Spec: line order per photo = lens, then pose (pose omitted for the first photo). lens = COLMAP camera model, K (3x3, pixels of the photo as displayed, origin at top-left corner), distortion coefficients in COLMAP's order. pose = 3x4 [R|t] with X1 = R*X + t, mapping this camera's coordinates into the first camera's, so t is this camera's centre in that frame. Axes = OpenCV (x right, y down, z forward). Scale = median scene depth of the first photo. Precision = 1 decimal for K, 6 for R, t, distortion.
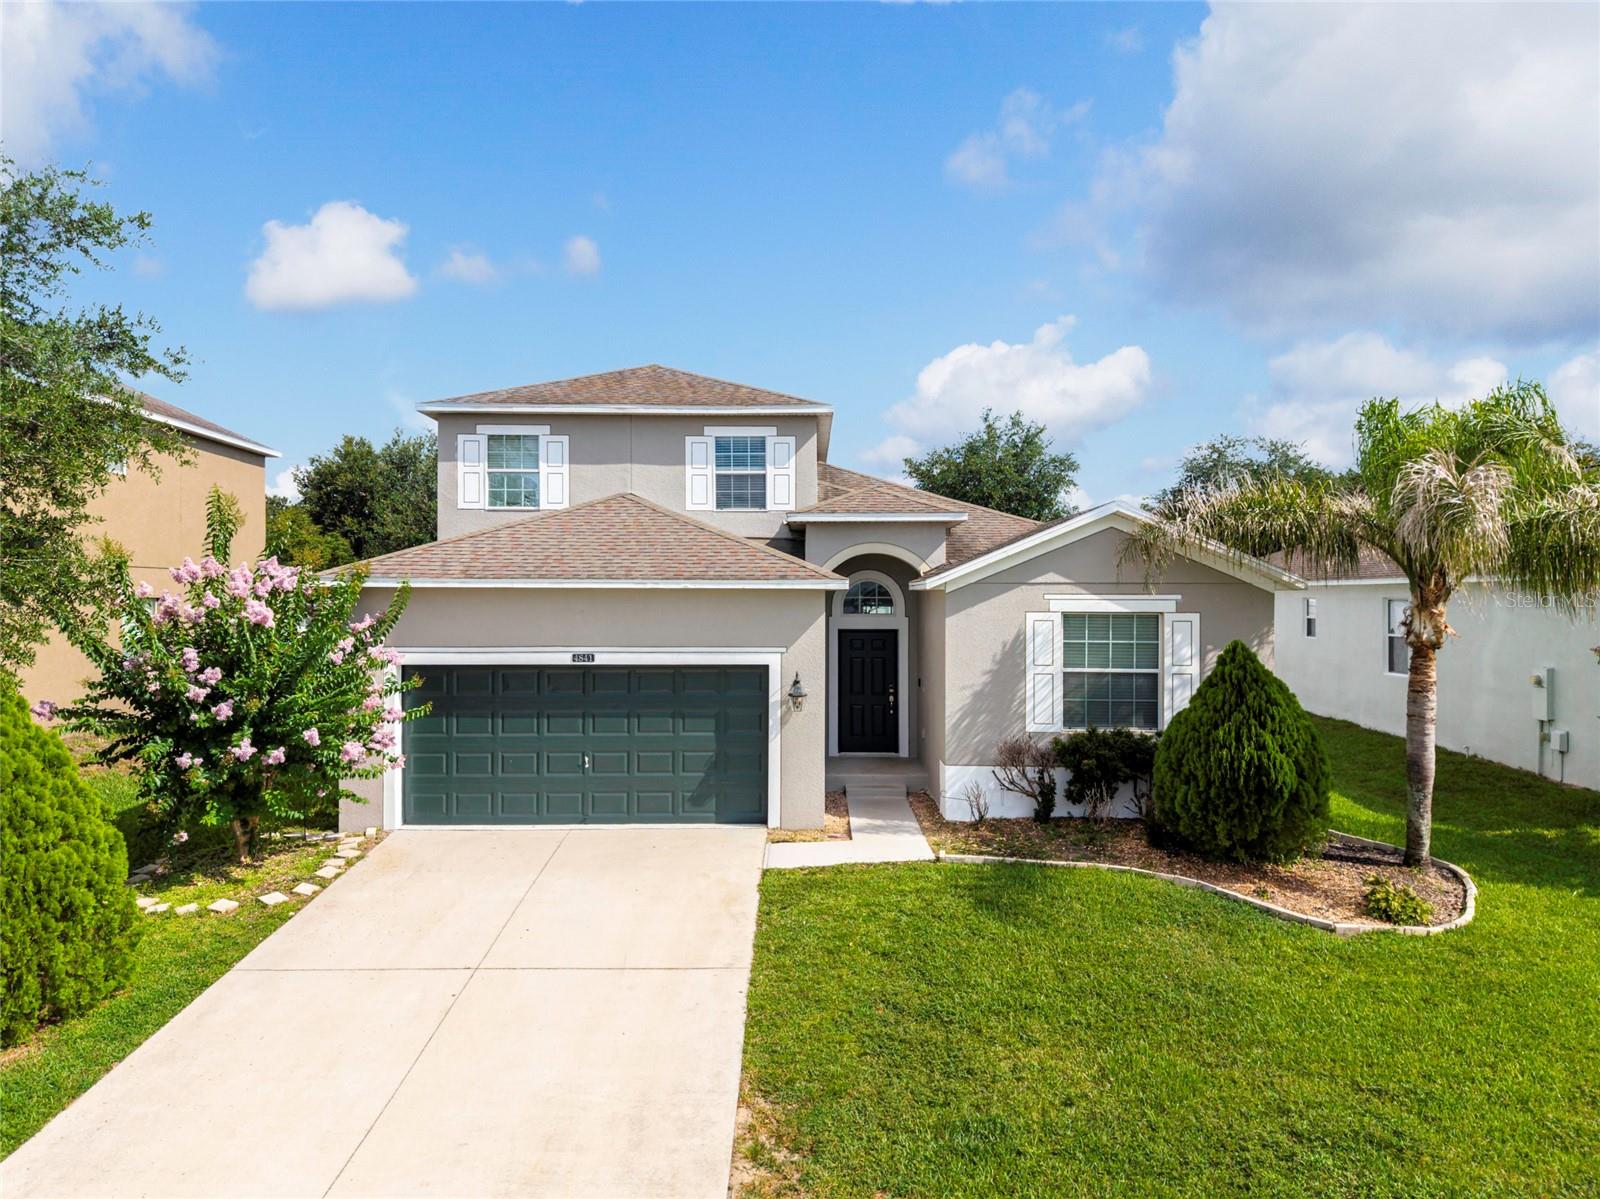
lens RADIAL K [[1086.1, 0, 802.3], [0, 1086.1, 609.2], [0, 0, 1]] dist [-0.002474, 0.000916]
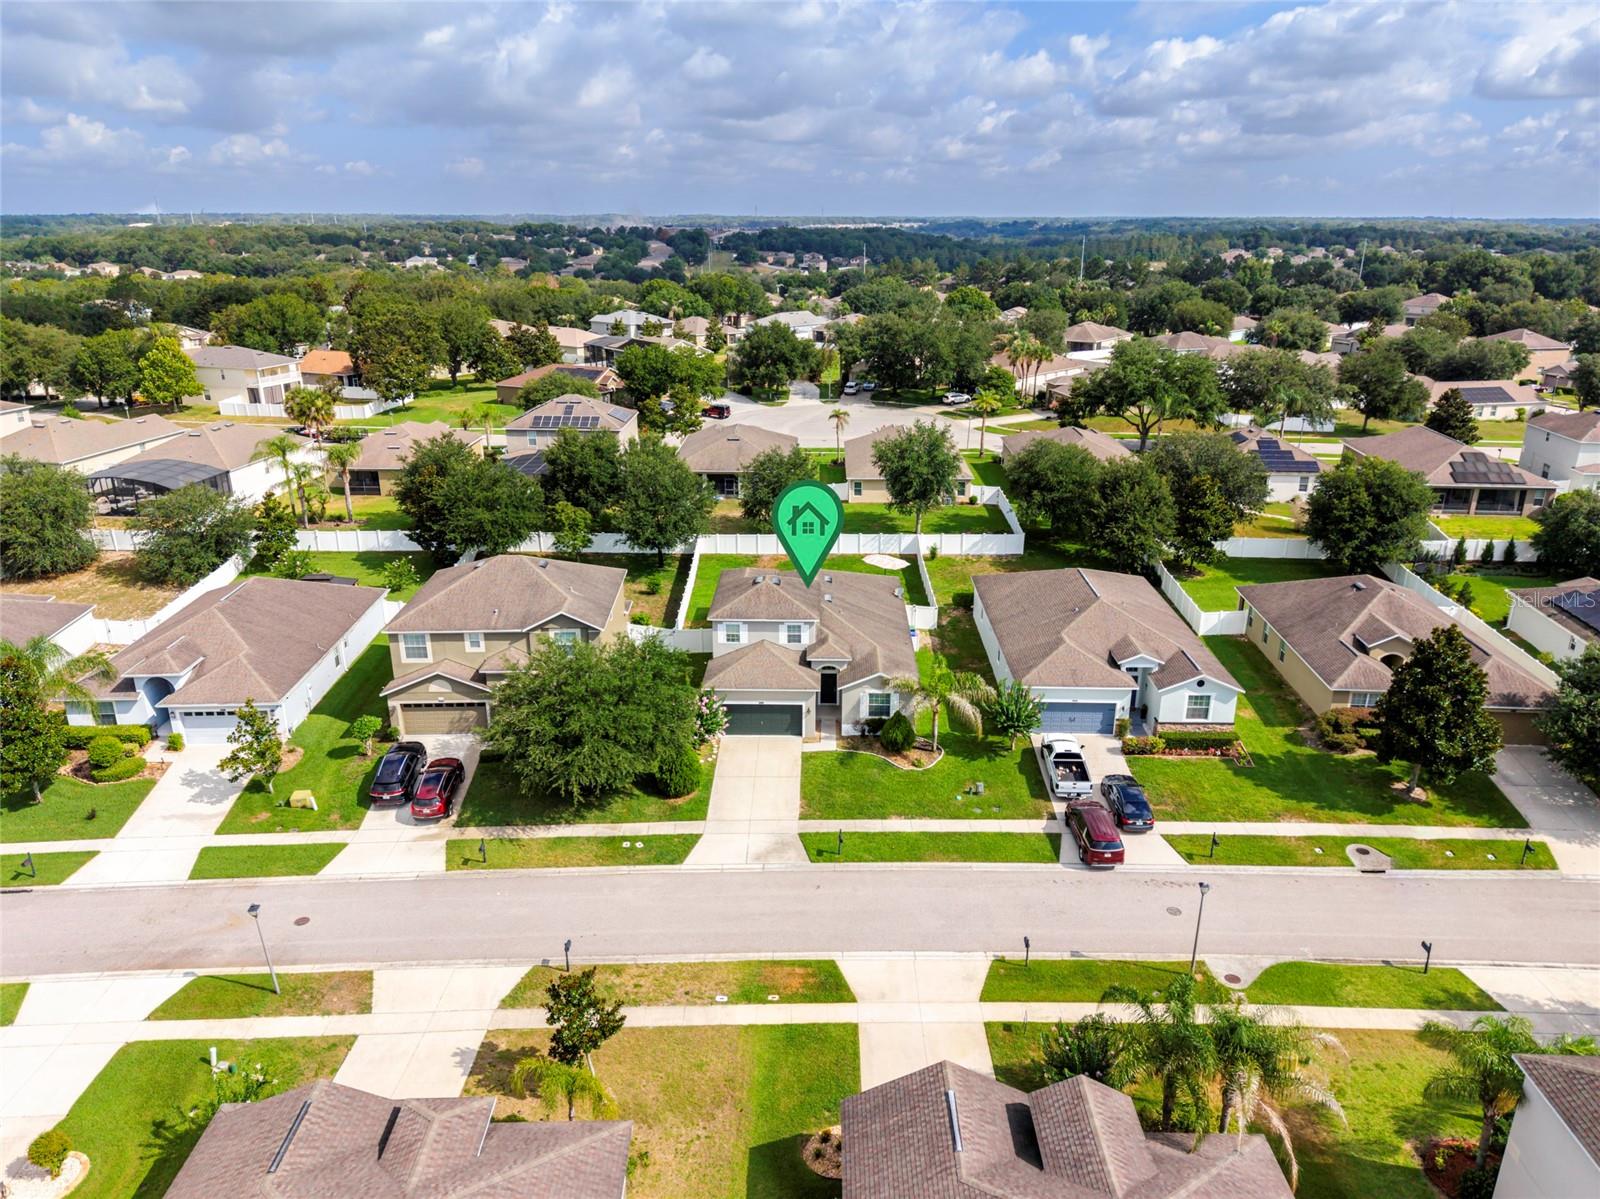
lens RADIAL K [[961.2, 0, 804.0], [0, 961.2, 617.0], [0, 0, 1]] dist [-0.003125, -0.001279]
pose [[0.999854, 0.005450, -0.016169, 0.036729], [-0.000022, 0.948031, 0.318179, -1.547567], [0.017063, -0.318132, 0.947893, -2.641893]]
